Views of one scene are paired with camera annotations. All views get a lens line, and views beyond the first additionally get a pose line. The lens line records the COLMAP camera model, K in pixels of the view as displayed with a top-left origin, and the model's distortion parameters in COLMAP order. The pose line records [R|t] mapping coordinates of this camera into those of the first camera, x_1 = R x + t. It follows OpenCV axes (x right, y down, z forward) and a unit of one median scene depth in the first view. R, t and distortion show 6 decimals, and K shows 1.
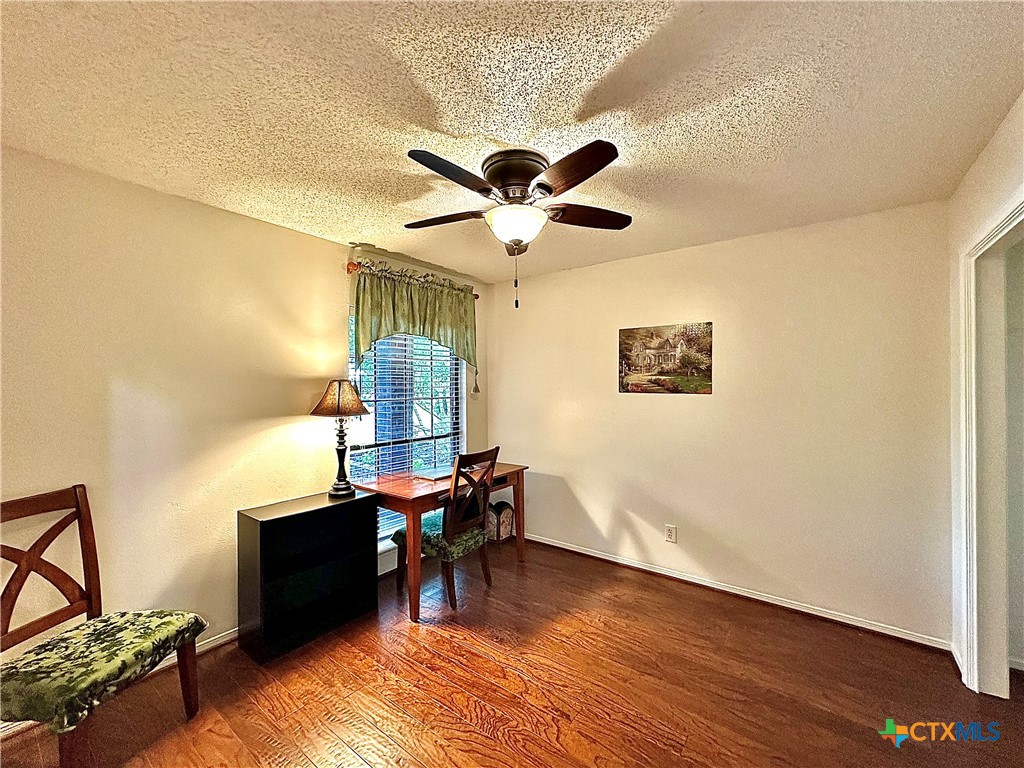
lens RADIAL K [[406.8, 0, 512.0], [0, 406.8, 384.0], [0, 0, 1]] dist [-0.001749, 0.000126]
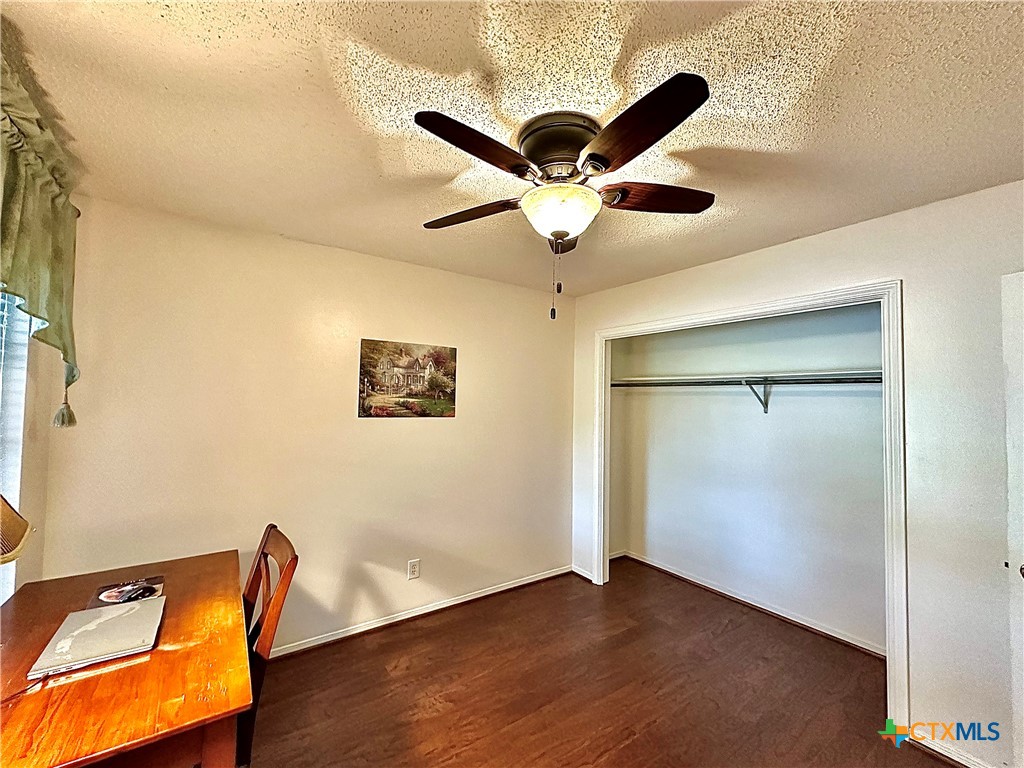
lens RADIAL K [[406.8, 0, 512.0], [0, 406.8, 384.0], [0, 0, 1]] dist [-0.001749, 0.000126]
pose [[0.330208, 0.049129, 0.942629, -0.424611], [-0.013710, 0.998789, -0.047253, -0.011491], [-0.943809, 0.002679, 0.330481, 0.480538]]
